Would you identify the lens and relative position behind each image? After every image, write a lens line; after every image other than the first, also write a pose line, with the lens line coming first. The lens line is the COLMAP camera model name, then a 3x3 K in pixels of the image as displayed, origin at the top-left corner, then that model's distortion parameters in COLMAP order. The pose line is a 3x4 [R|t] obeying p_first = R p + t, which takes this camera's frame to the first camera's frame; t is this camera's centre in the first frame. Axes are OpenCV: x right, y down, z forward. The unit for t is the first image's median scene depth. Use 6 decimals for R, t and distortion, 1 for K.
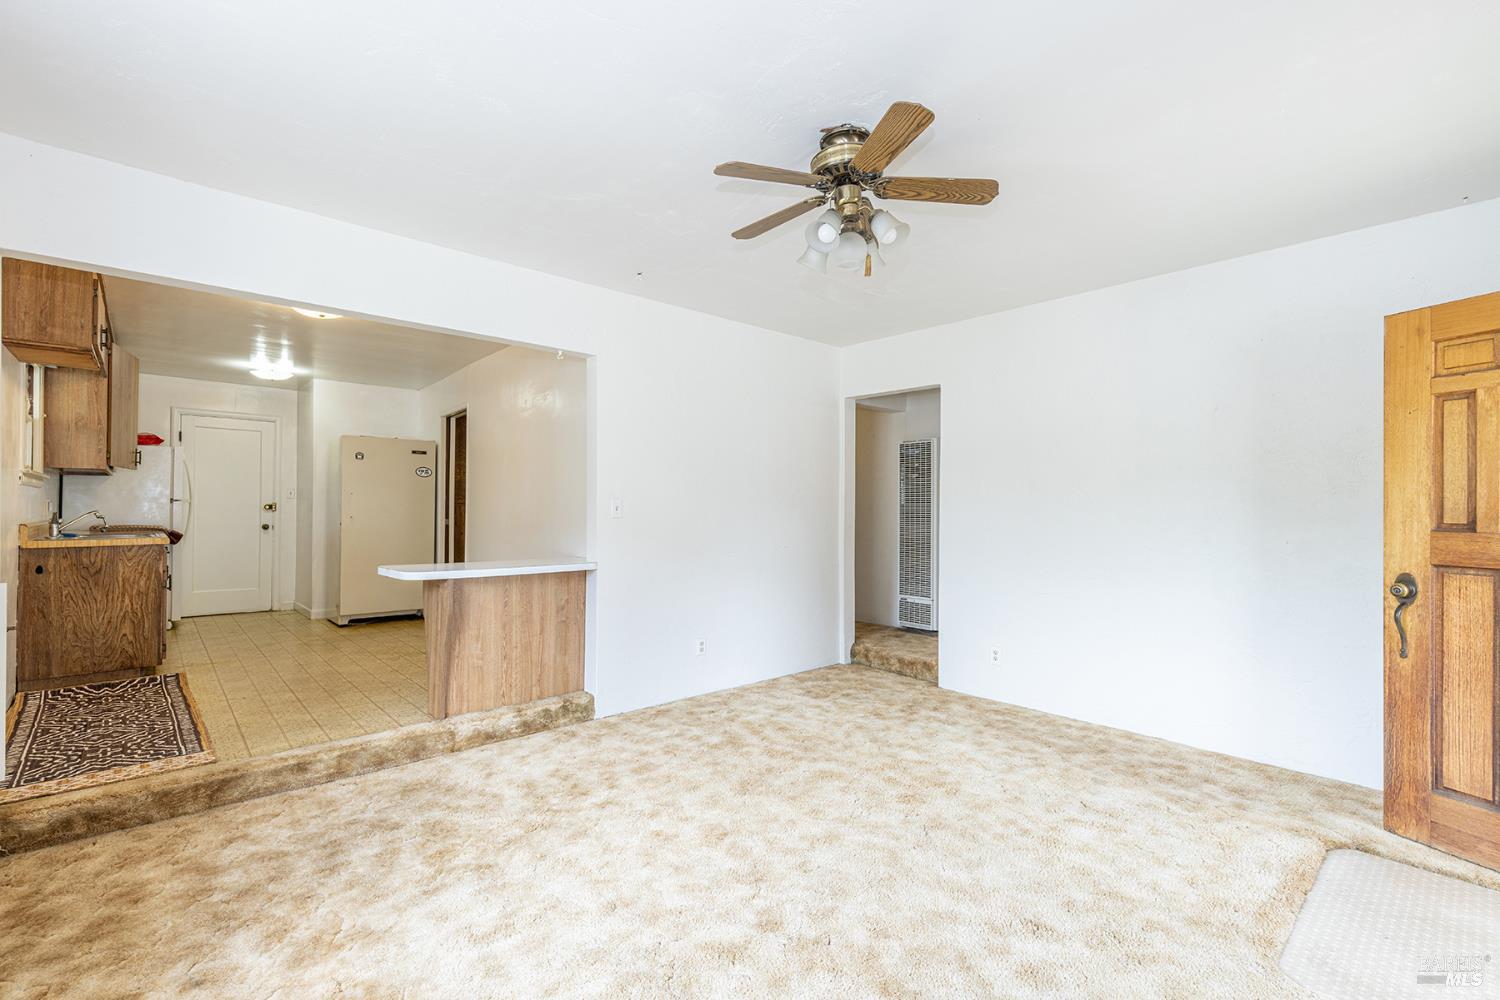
lens RADIAL K [[679.9, 0, 752.1], [0, 679.9, 499.4], [0, 0, 1]] dist [0.014249, 0.000695]
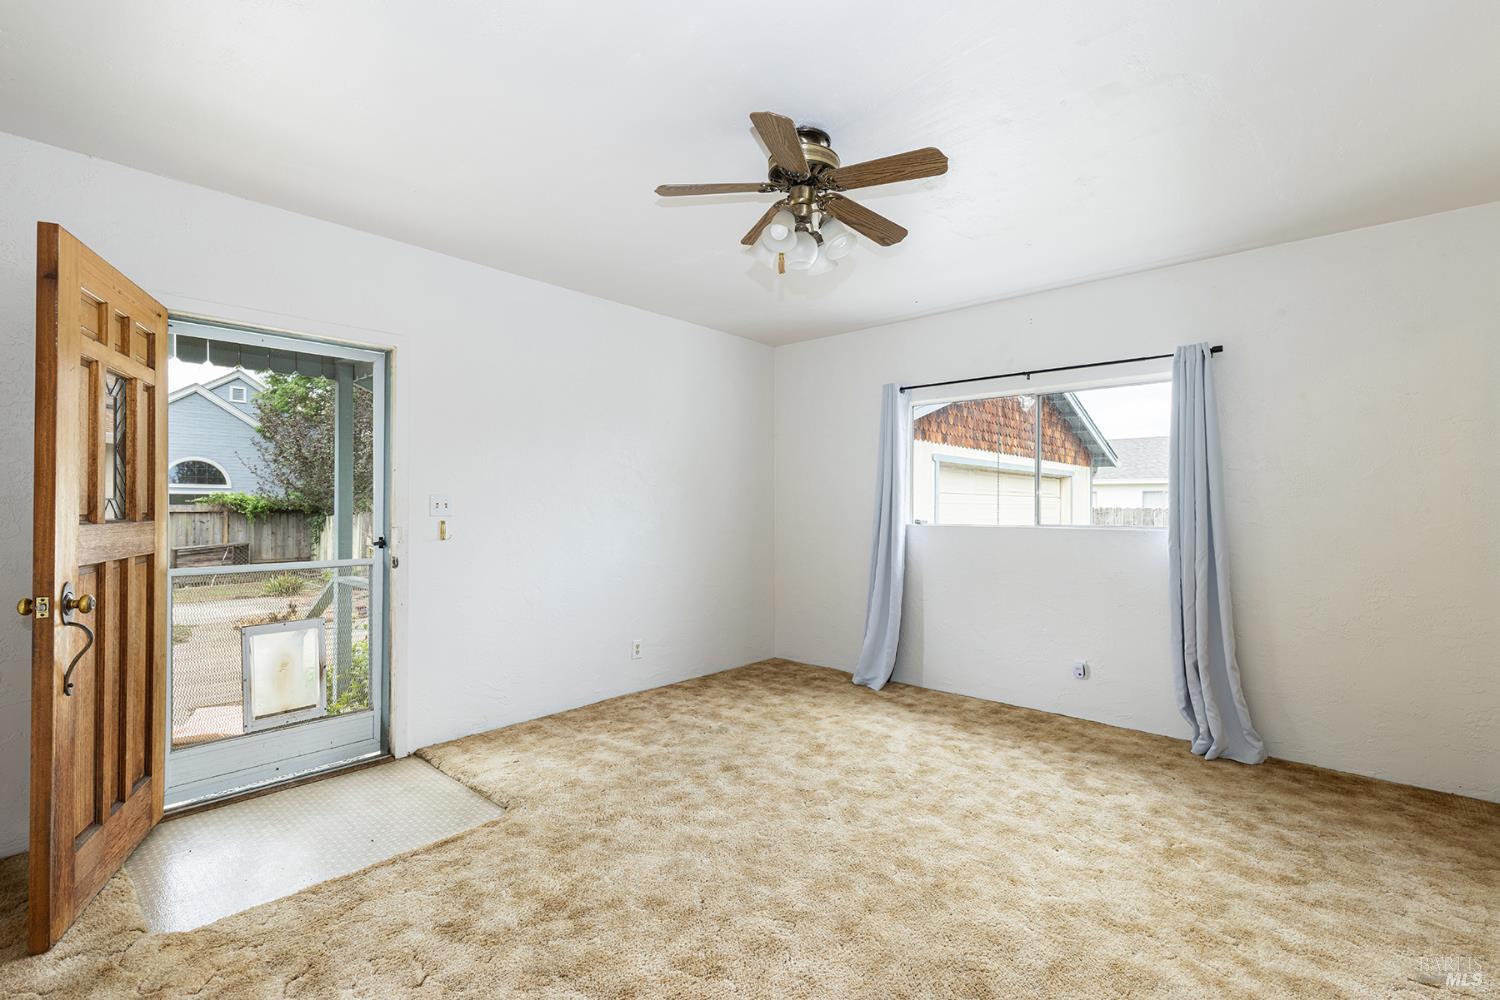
lens RADIAL K [[679.9, 0, 752.7], [0, 679.9, 507.1], [0, 0, 1]] dist [0.014249, 0.000695]
pose [[-0.994097, -0.010076, -0.108022, 0.323621], [-0.007859, 0.999750, -0.020933, 0.039535], [0.108206, -0.019961, -0.993928, 2.043379]]
